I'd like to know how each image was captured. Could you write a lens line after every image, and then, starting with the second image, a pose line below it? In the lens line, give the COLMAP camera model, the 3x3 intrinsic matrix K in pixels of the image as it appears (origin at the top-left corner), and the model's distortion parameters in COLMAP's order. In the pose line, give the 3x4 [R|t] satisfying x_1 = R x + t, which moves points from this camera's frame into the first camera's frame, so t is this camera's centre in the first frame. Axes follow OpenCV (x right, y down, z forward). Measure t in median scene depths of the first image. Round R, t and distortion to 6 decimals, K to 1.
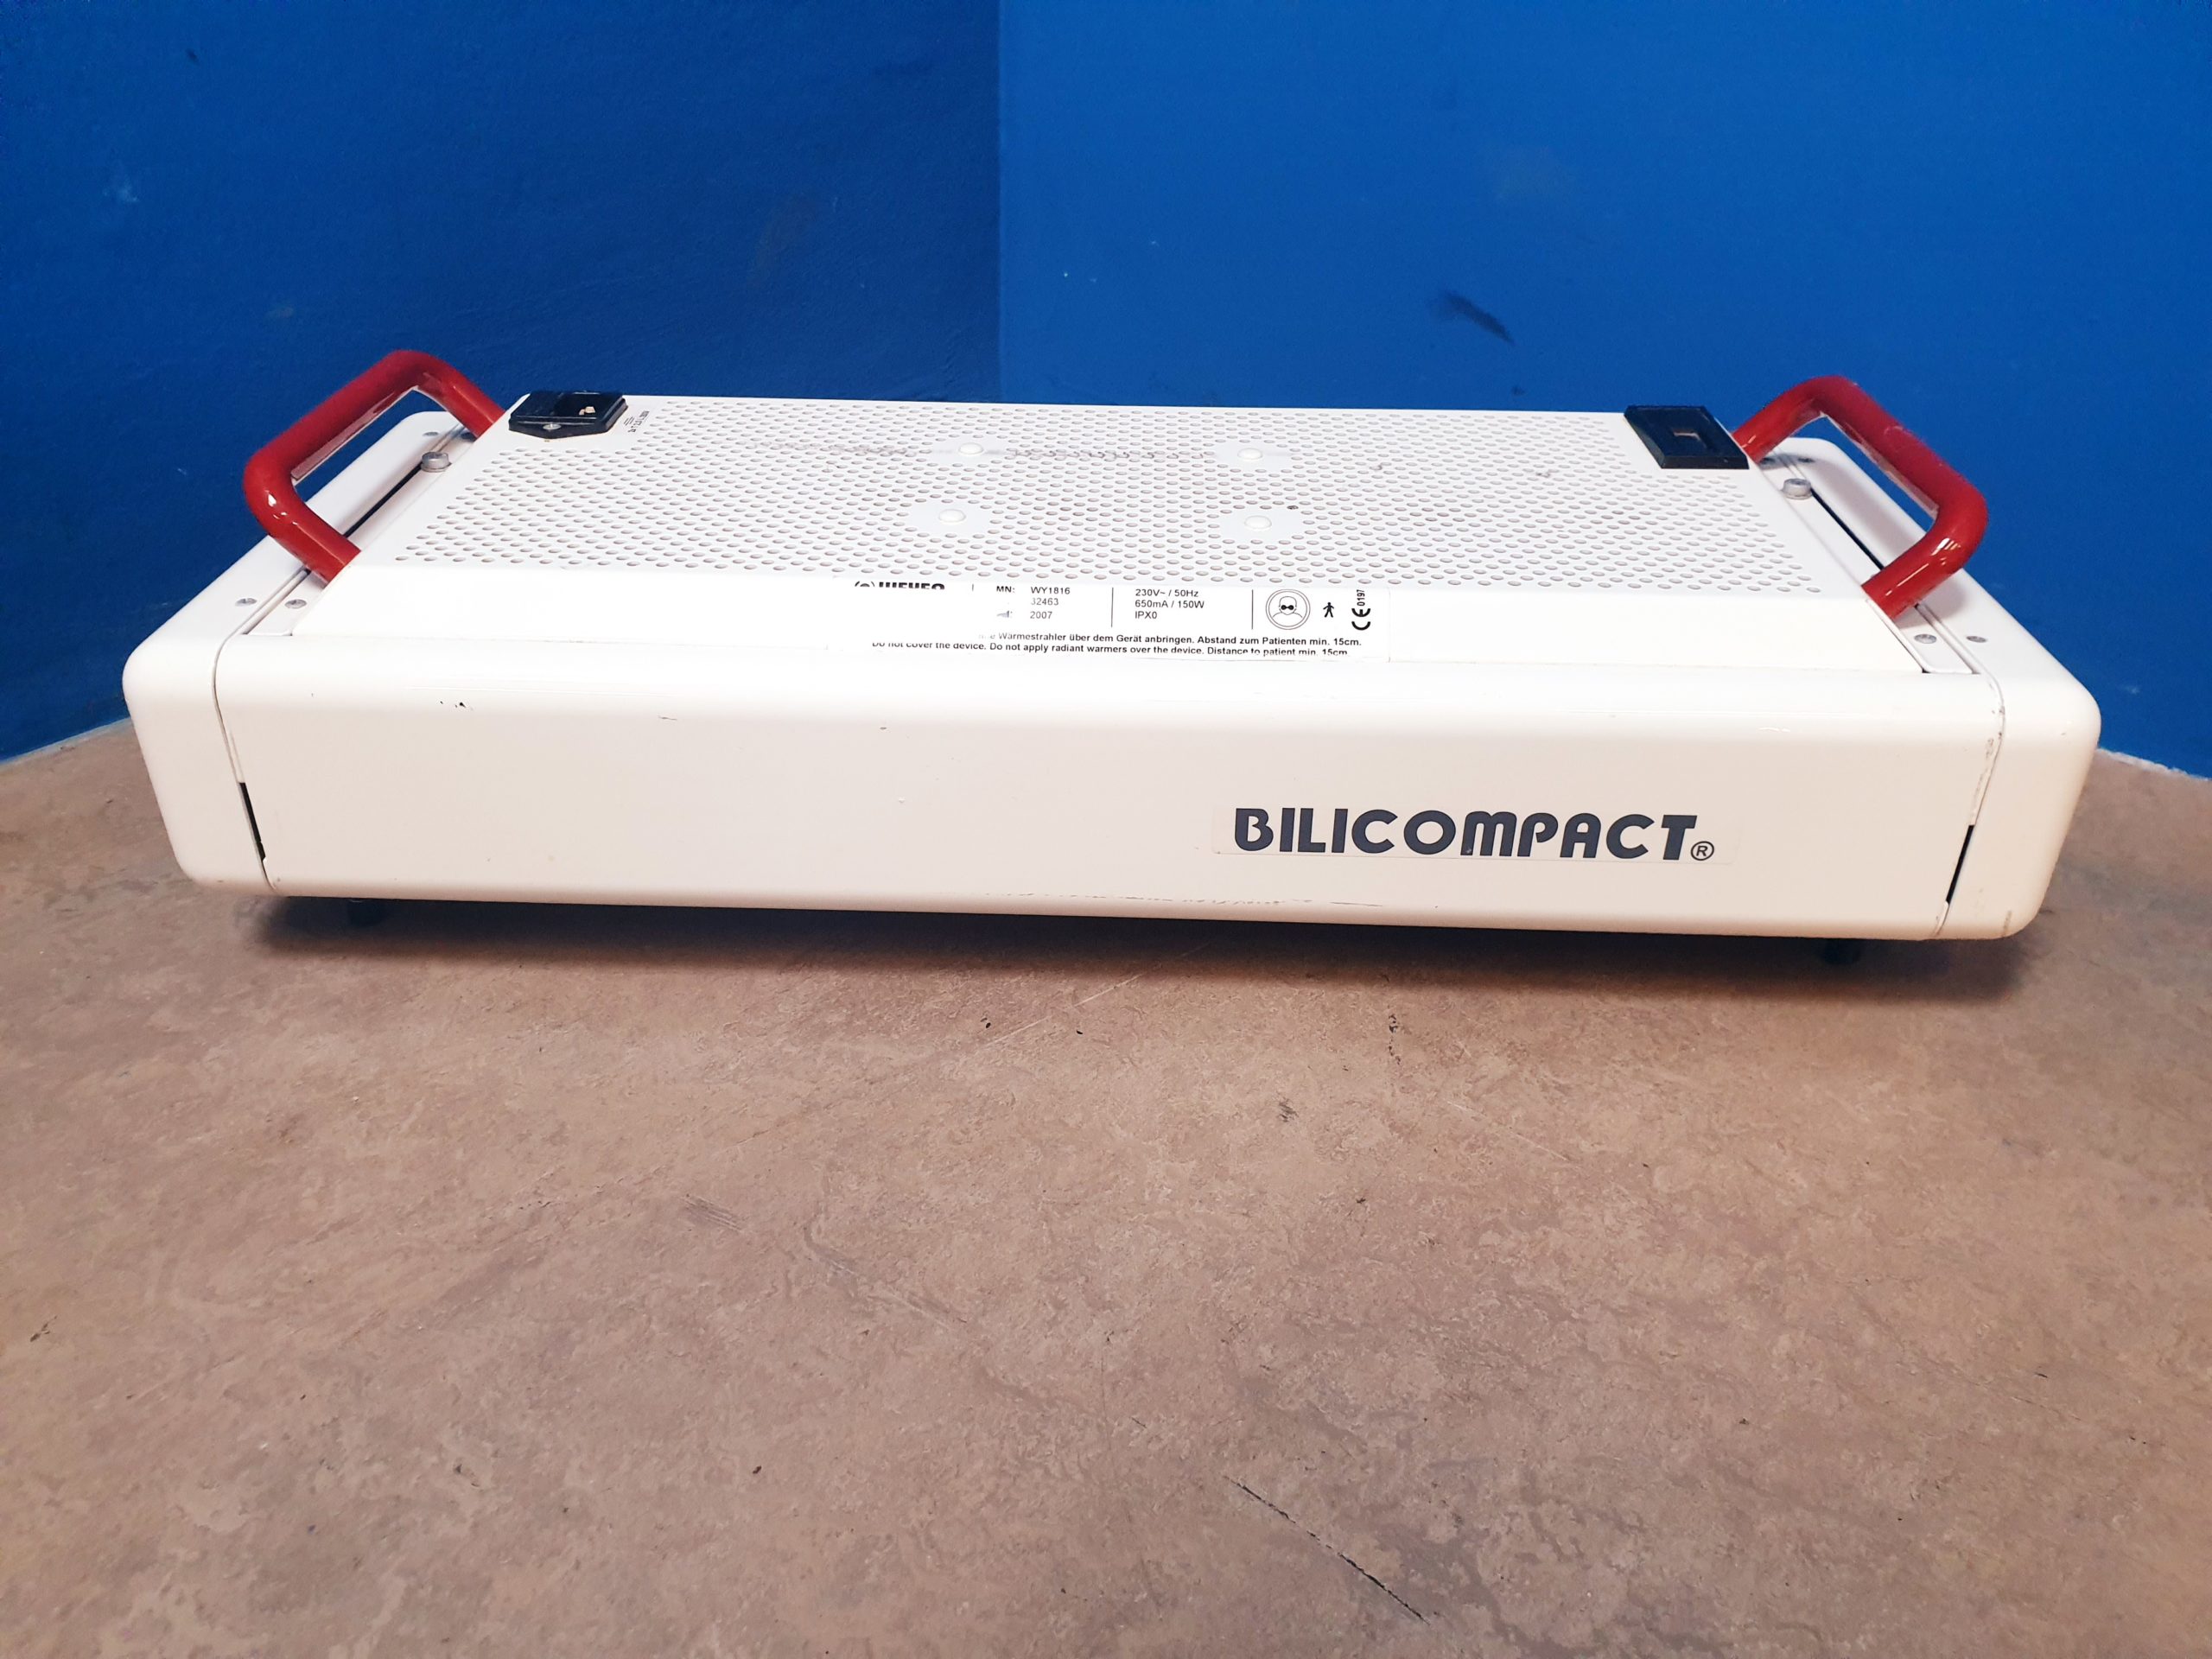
lens RADIAL K [[1756.5, 0, 1106.0], [0, 1756.5, 829.5], [0, 0, 1]] dist [-0.027307, -0.011003]
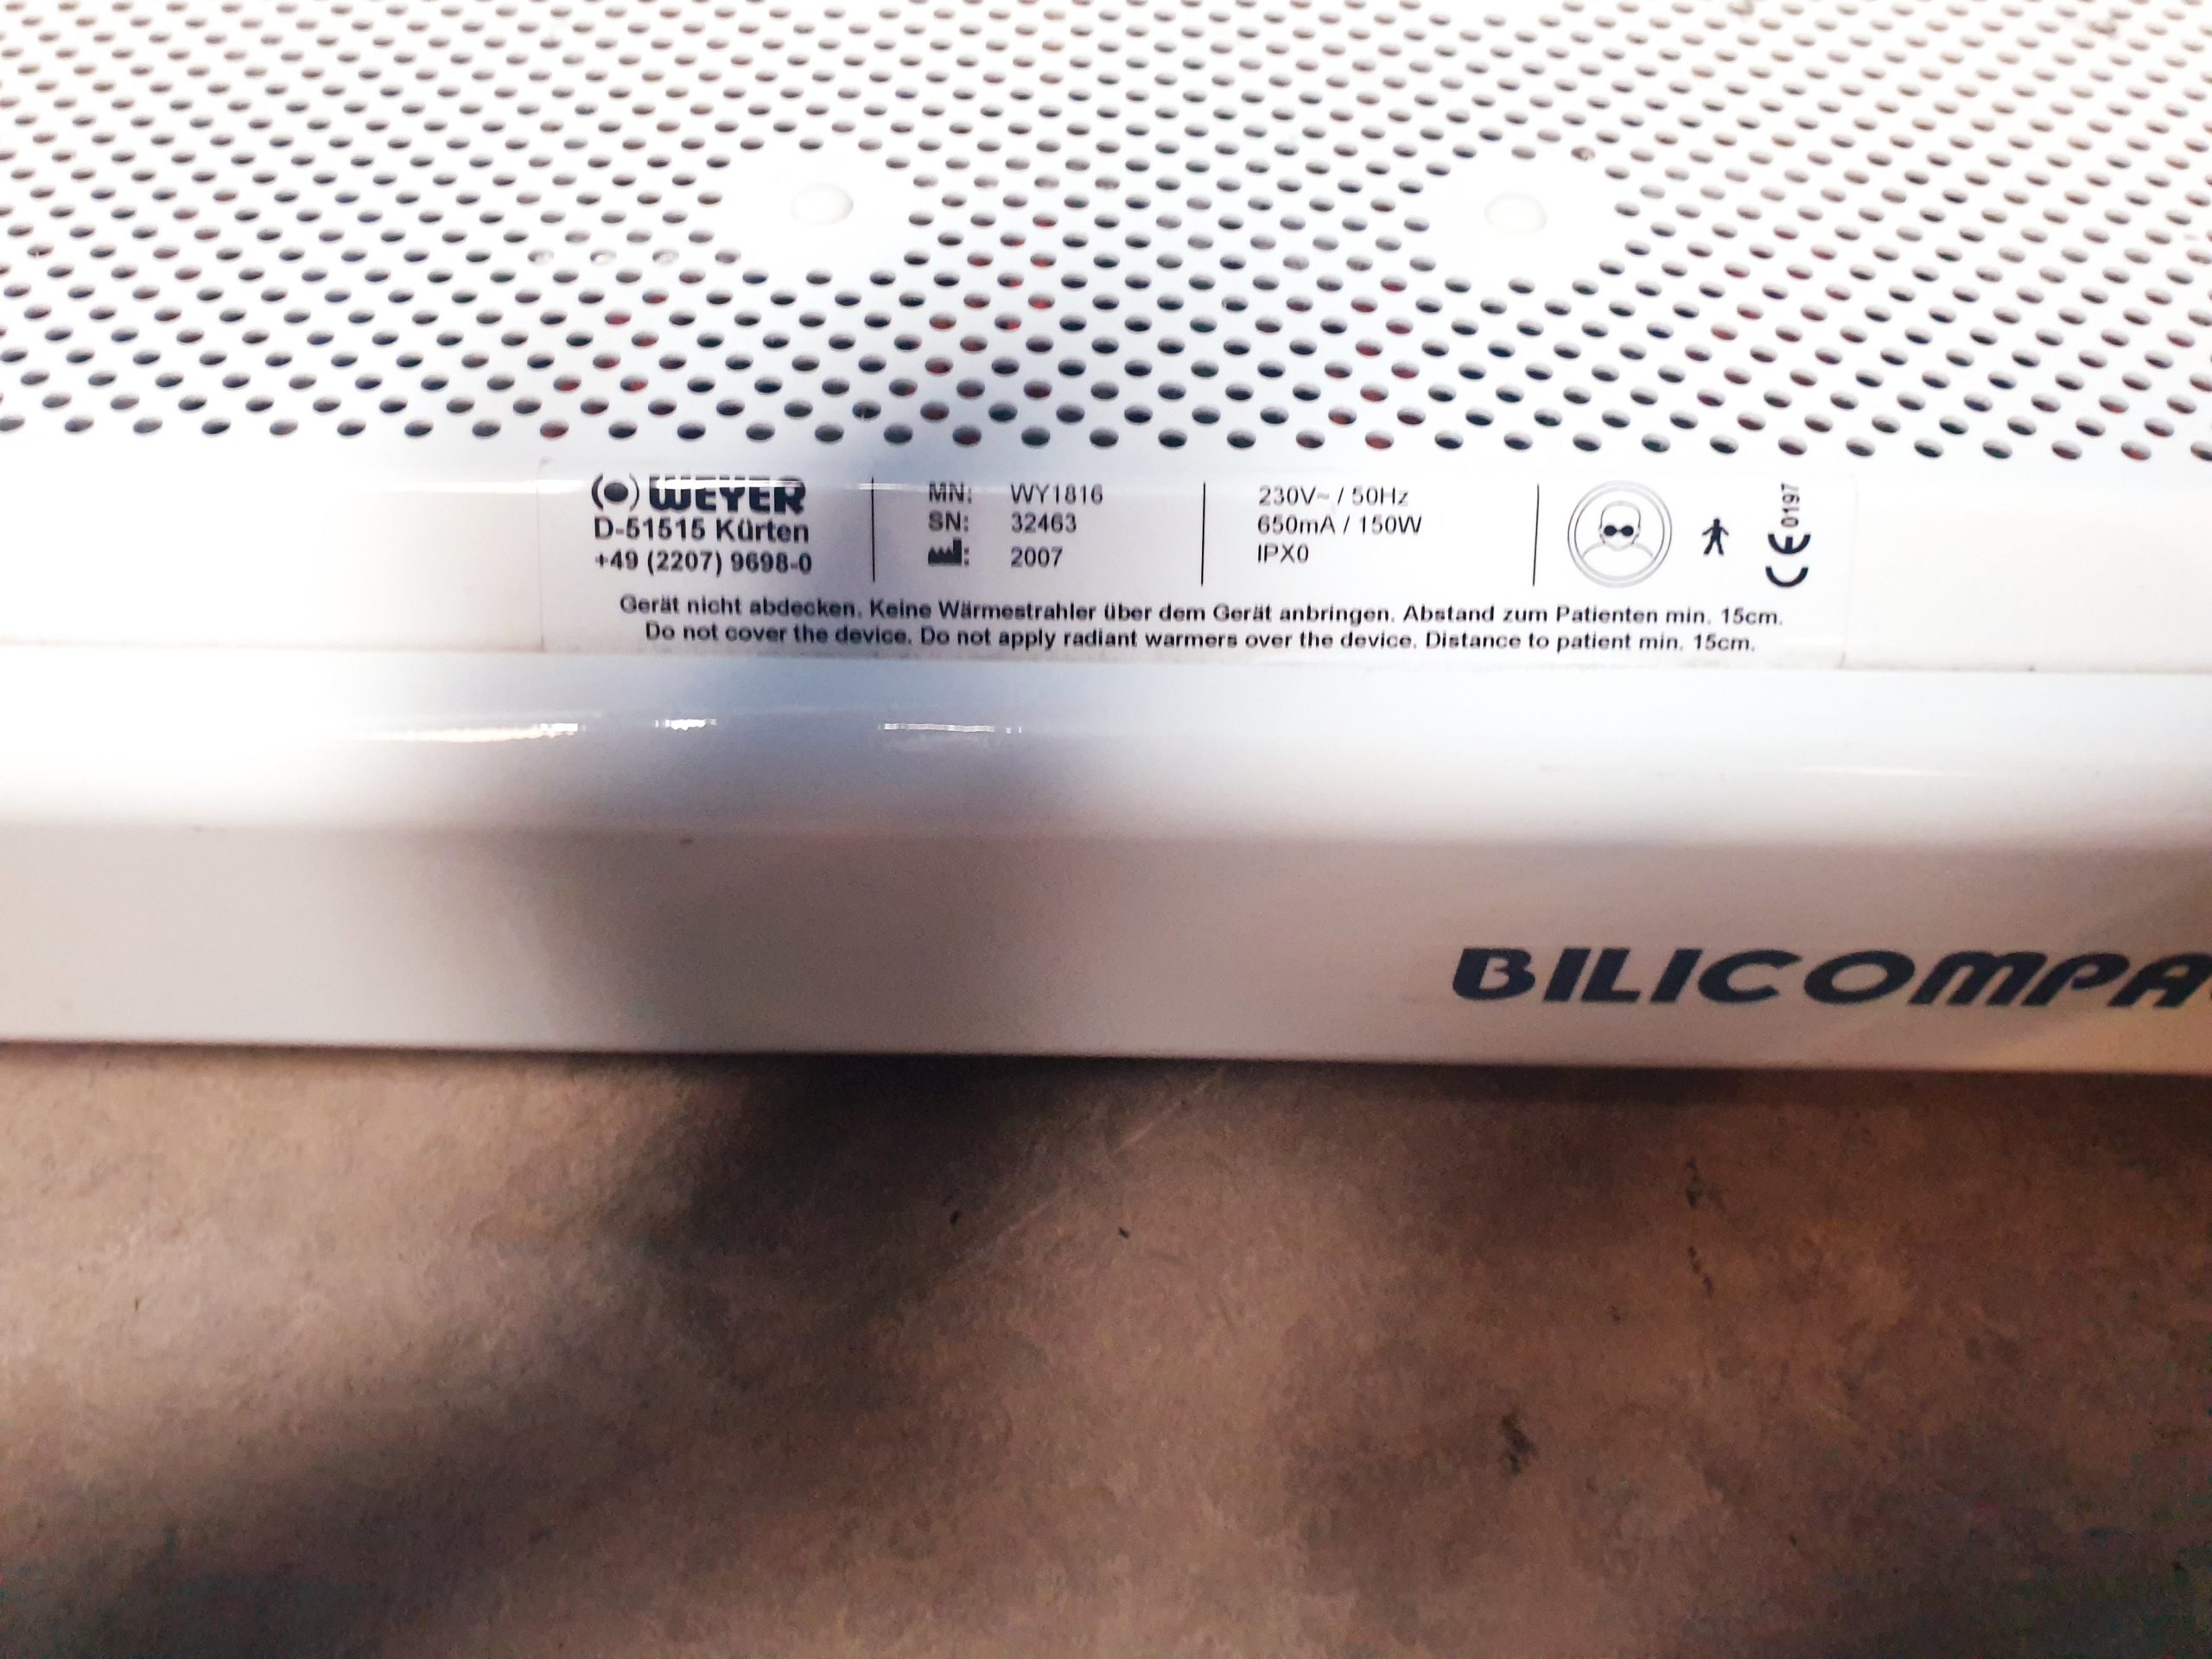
lens RADIAL K [[1756.5, 0, 1106.0], [0, 1756.5, 829.5], [0, 0, 1]] dist [-0.027307, -0.011003]
pose [[0.999883, -0.014884, 0.003546, -0.022480], [0.012238, 0.917071, 0.398536, -0.230192], [-0.009183, -0.398446, 0.917146, 0.586863]]
